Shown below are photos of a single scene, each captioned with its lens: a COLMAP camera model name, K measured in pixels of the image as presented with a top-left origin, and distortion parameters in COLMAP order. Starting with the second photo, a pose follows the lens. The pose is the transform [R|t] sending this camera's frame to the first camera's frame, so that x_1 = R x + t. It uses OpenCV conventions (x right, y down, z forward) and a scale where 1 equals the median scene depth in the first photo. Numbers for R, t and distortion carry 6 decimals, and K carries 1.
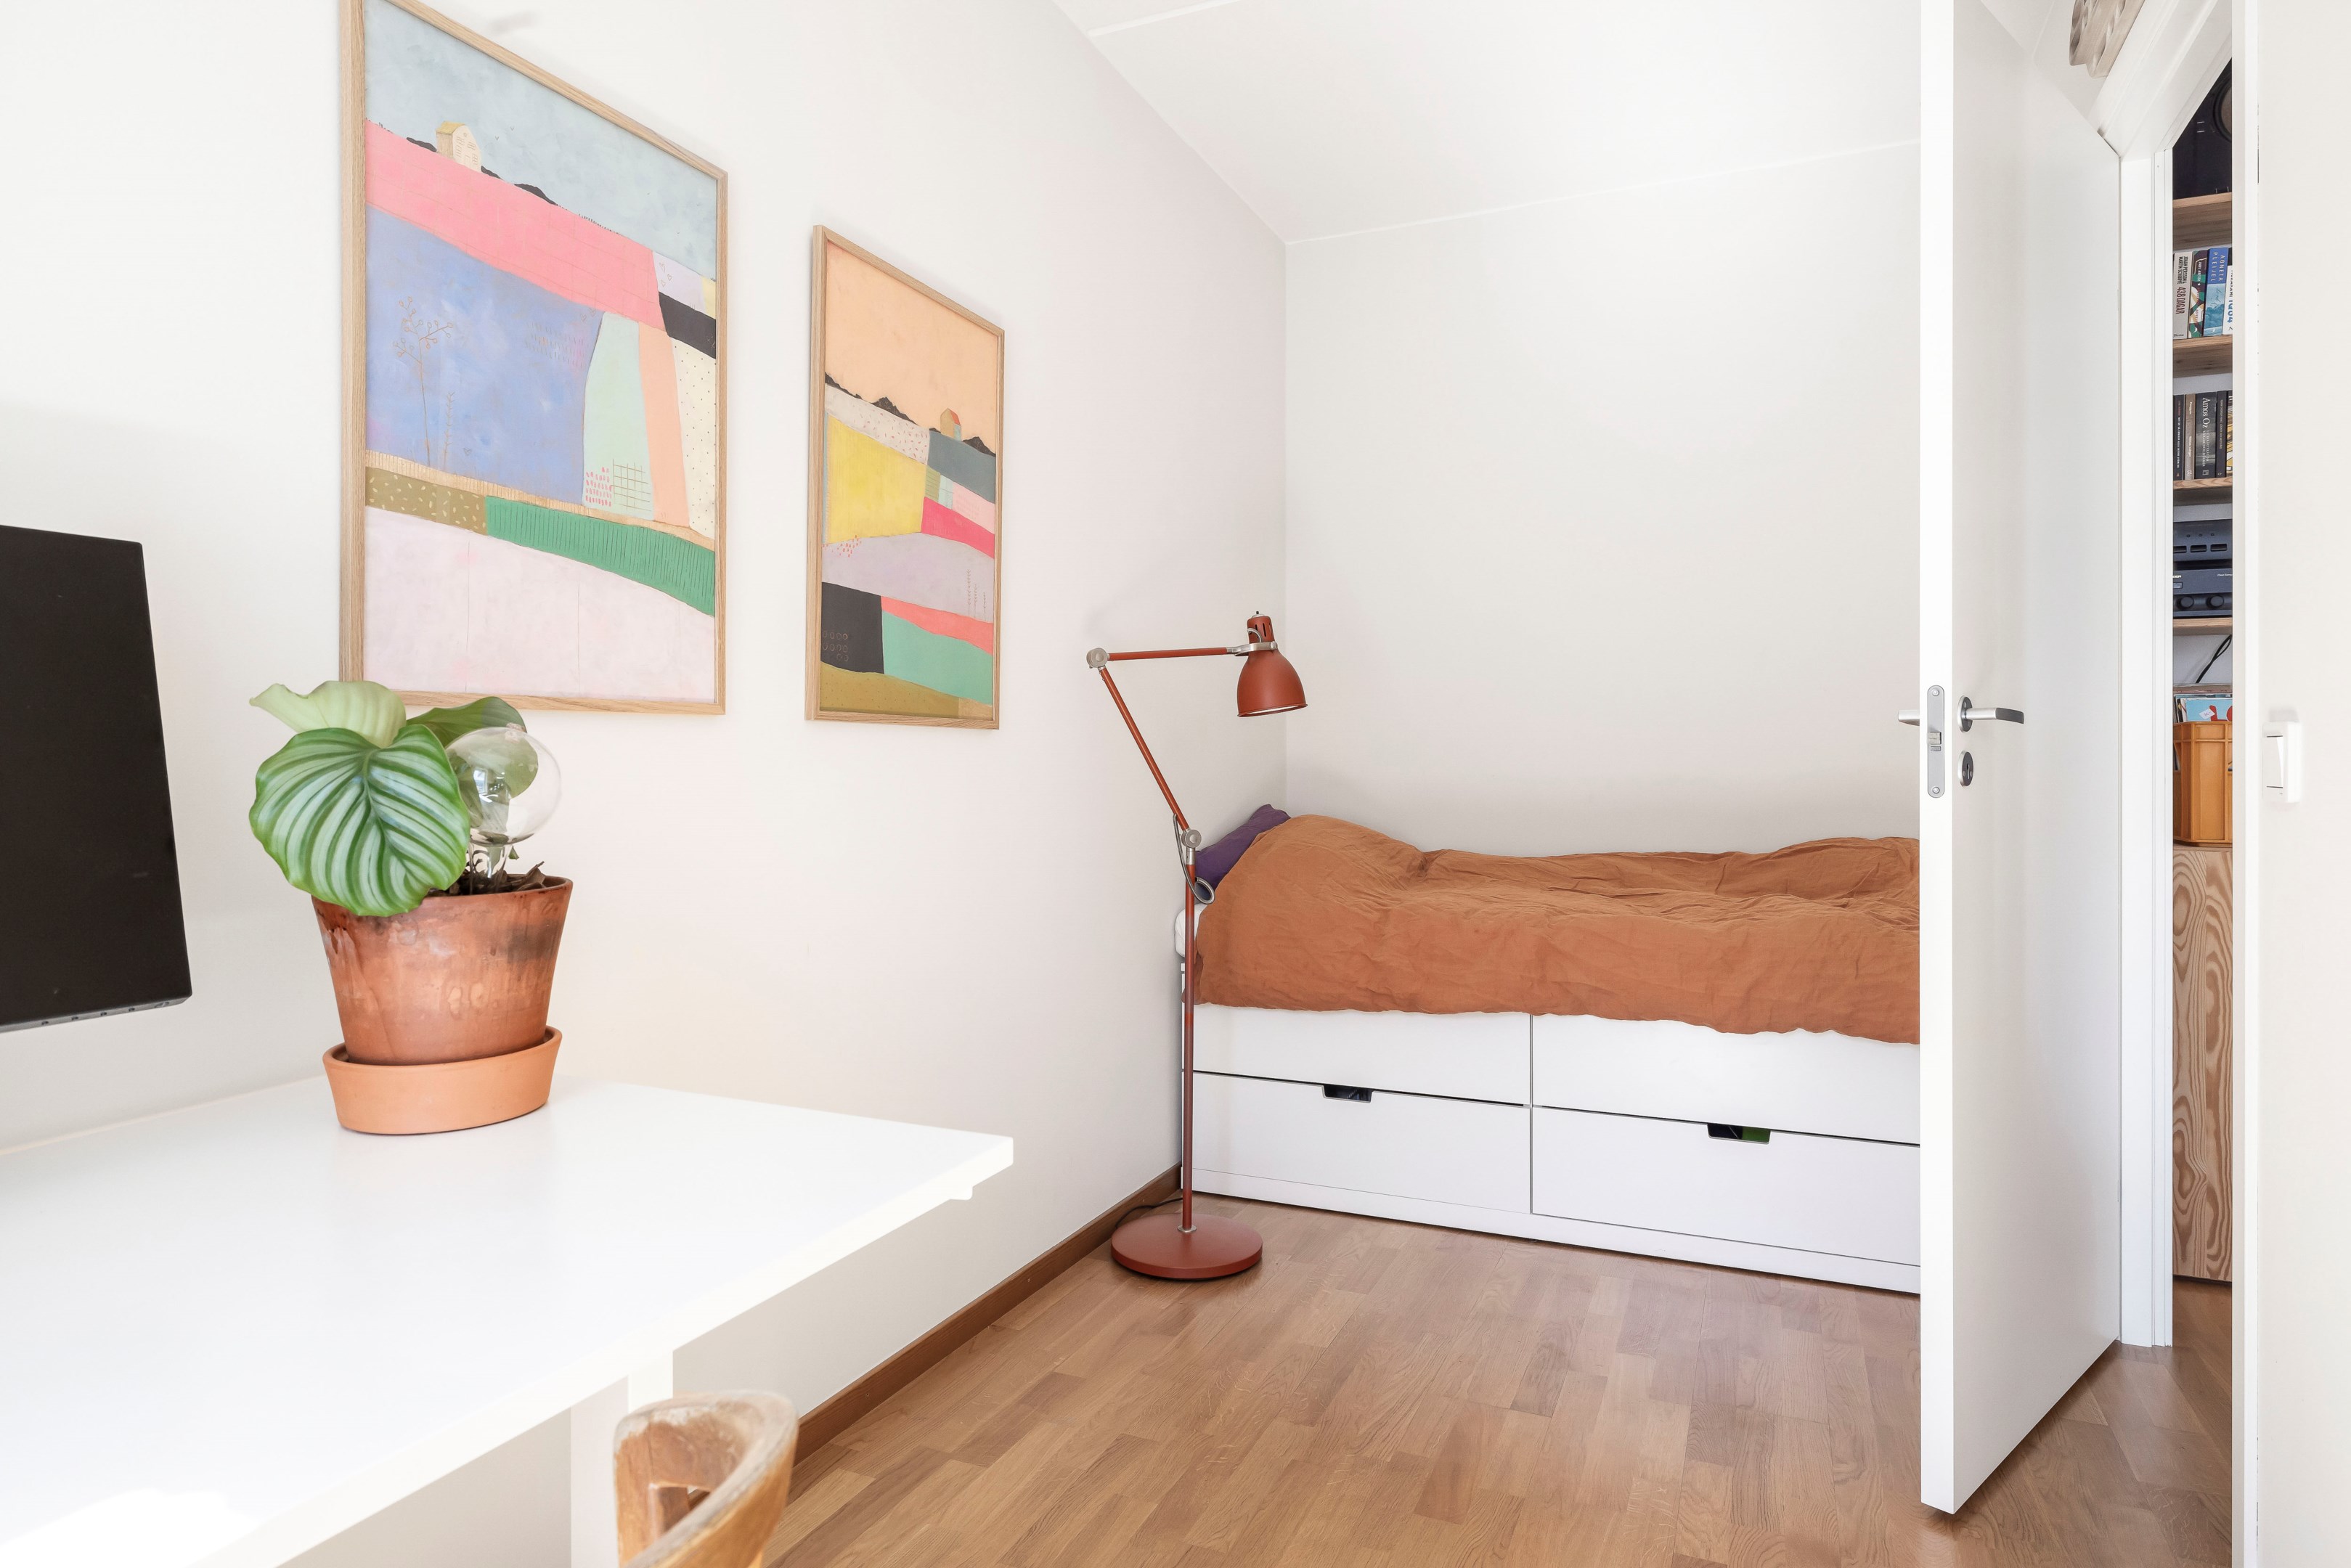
lens RADIAL K [[1375.5, 0, 1173.7], [0, 1375.5, 762.4], [0, 0, 1]] dist [0.008370, -0.004048]
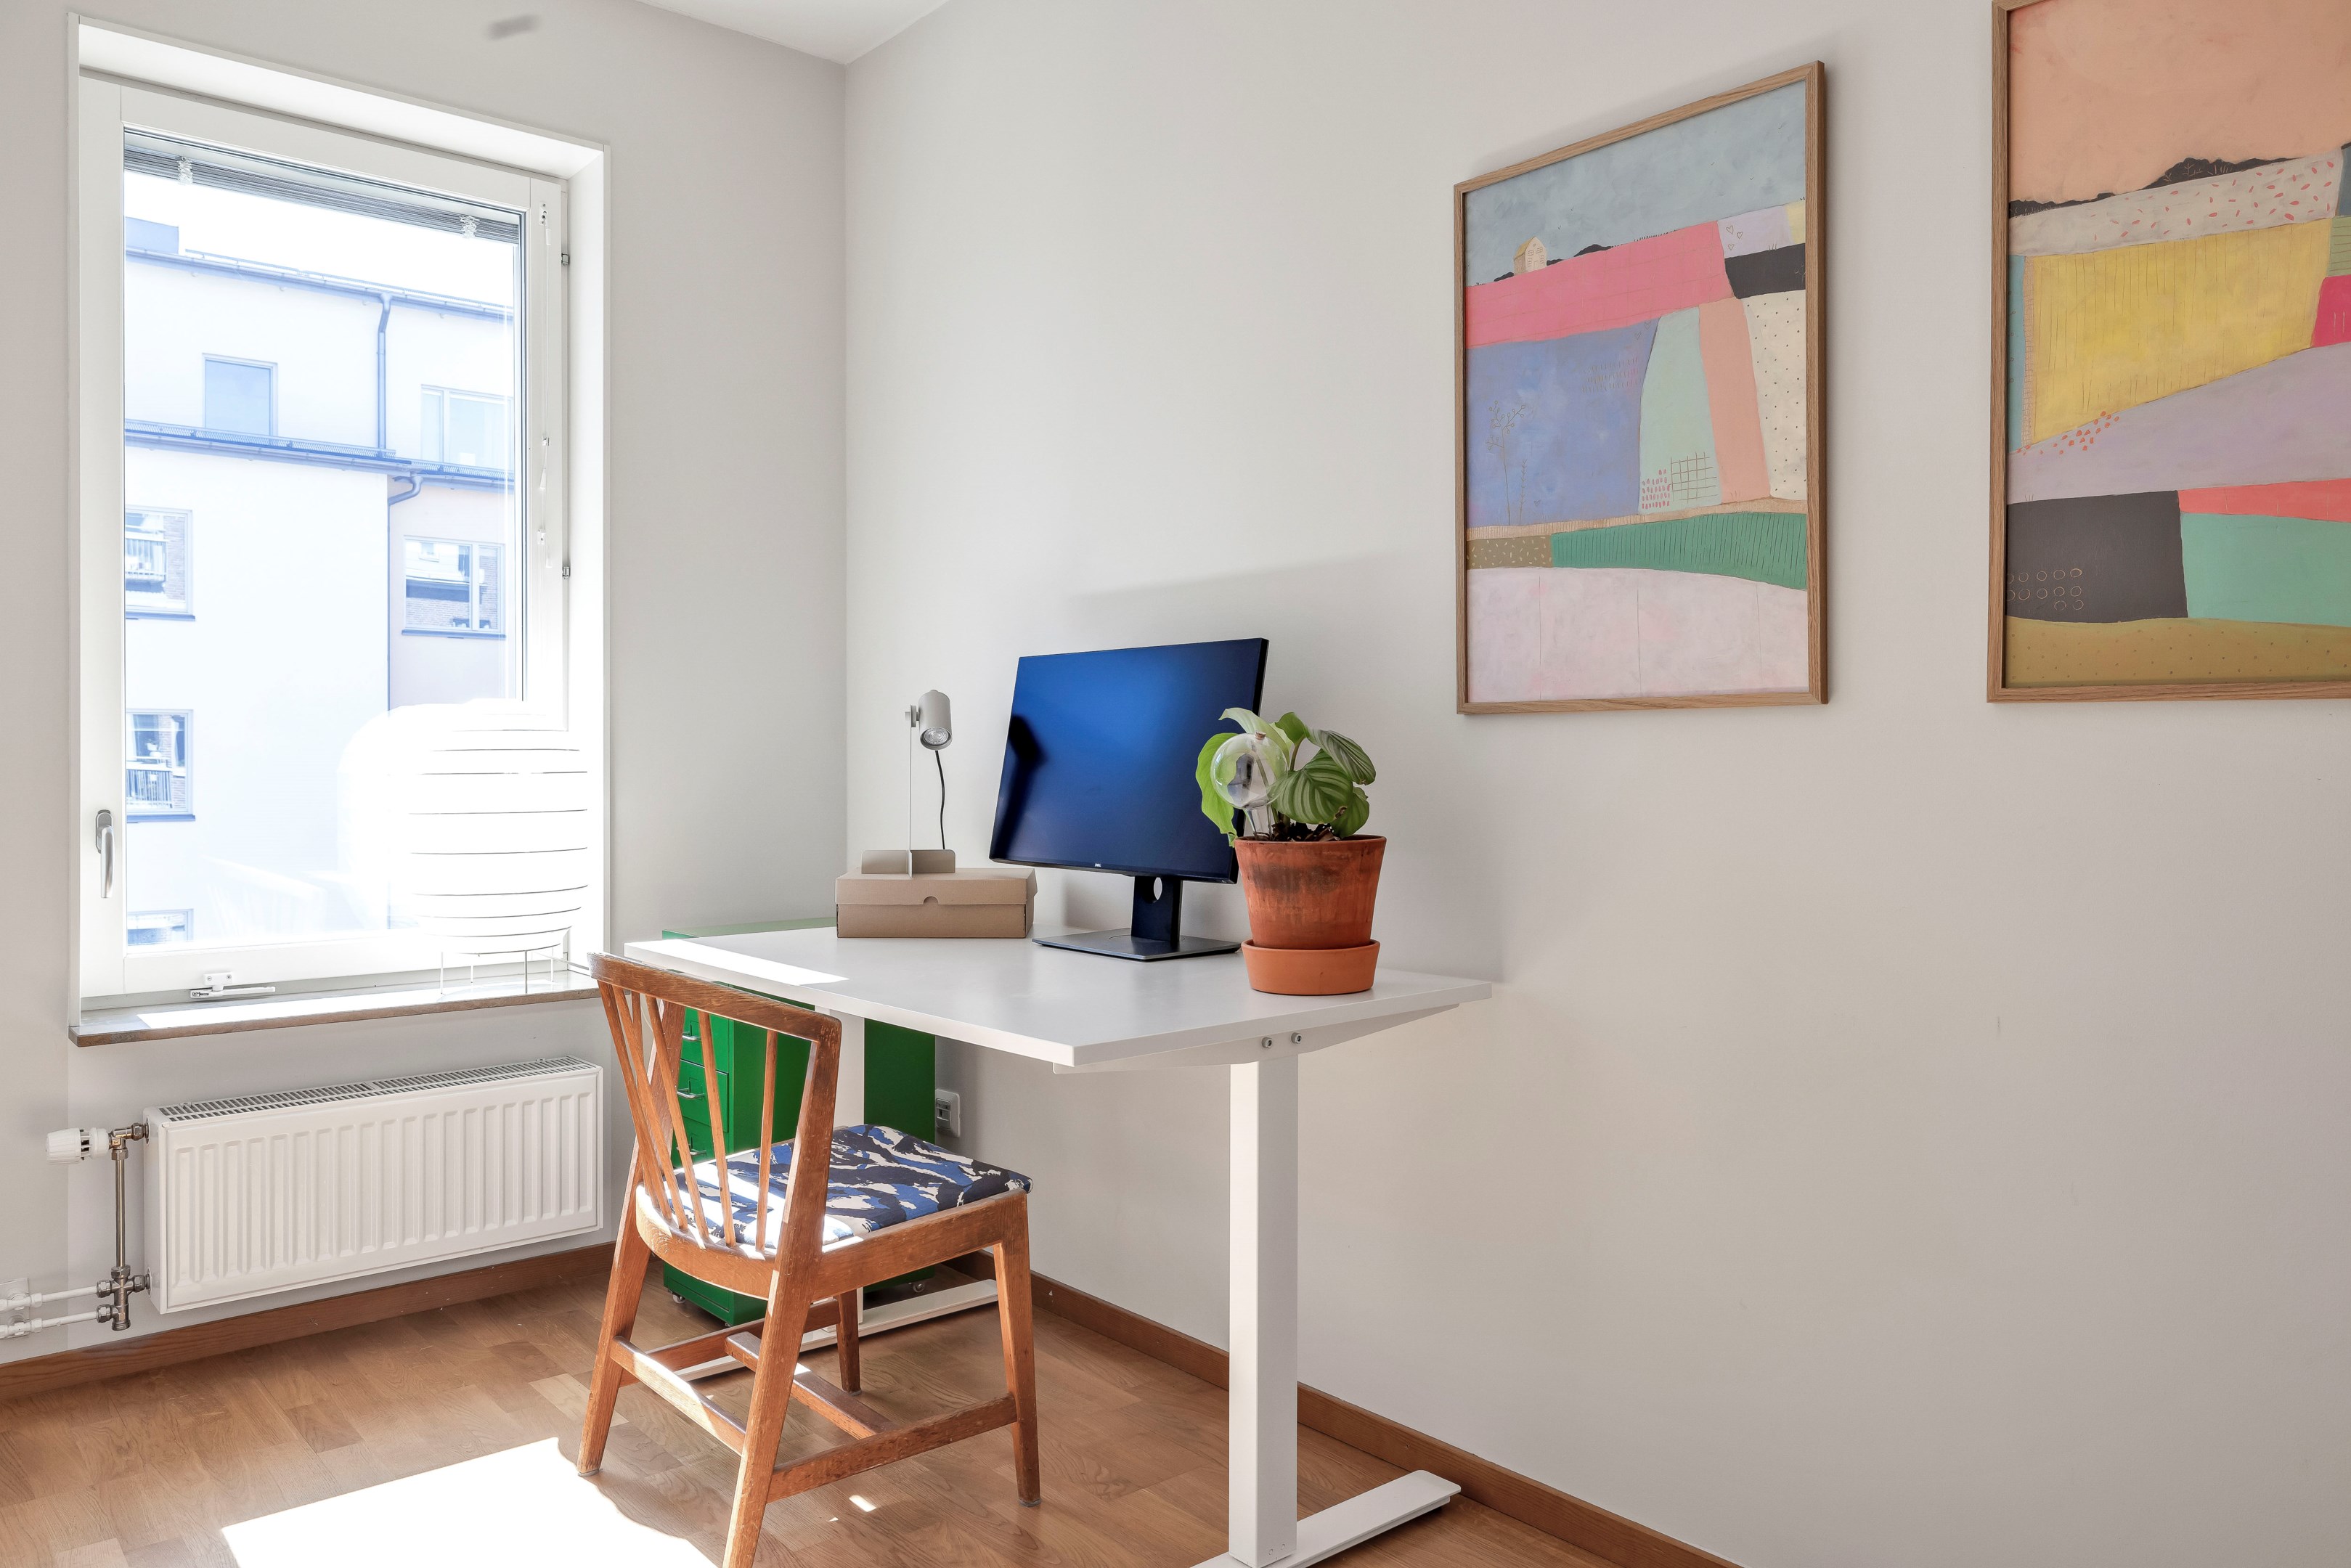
lens RADIAL K [[1618.9, 0, 1170.4], [0, 1618.9, 779.7], [0, 0, 1]] dist [-0.008215, -0.006623]
pose [[-0.447233, 0.009394, -0.894368, 0.789227], [-0.009970, 0.999830, 0.015487, 0.000096], [0.894362, 0.015843, -0.447064, 1.168620]]
